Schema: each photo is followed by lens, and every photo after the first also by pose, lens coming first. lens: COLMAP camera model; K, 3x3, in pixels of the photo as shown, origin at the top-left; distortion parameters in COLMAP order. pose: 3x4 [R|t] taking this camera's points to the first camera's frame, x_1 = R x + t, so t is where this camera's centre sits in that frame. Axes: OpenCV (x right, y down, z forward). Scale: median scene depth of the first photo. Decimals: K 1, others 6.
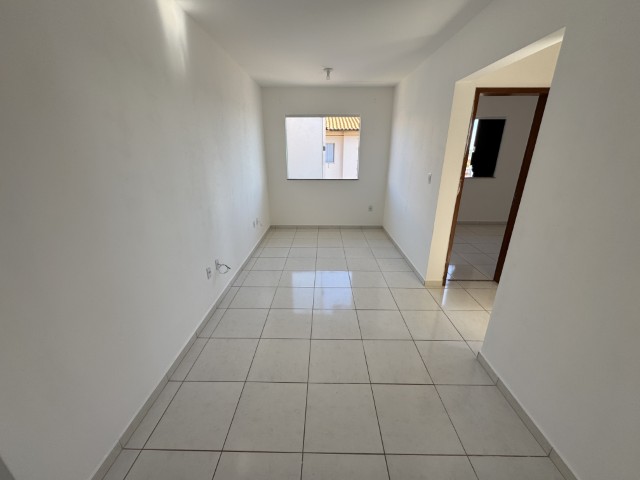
lens RADIAL K [[257.4, 0, 319.8], [0, 257.4, 238.4], [0, 0, 1]] dist [-0.001062, -0.001082]
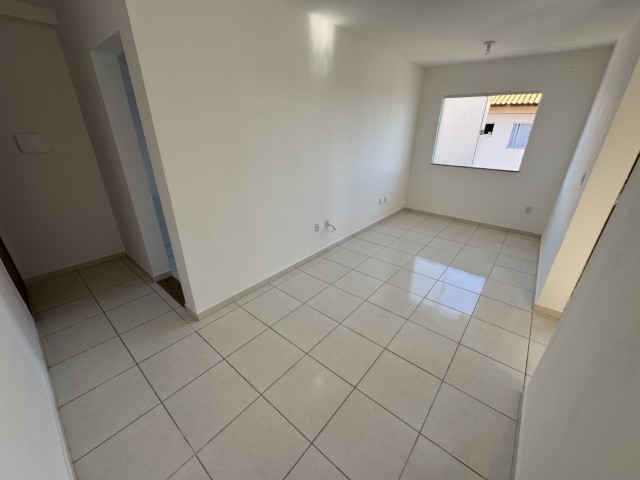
lens RADIAL K [[257.4, 0, 319.6], [0, 257.4, 240.3], [0, 0, 1]] dist [-0.001062, -0.001082]
pose [[0.774865, 0.262503, -0.575044, 0.196809], [-0.216108, 0.964893, 0.149264, -0.003084], [0.594038, 0.008612, 0.804391, -0.040449]]
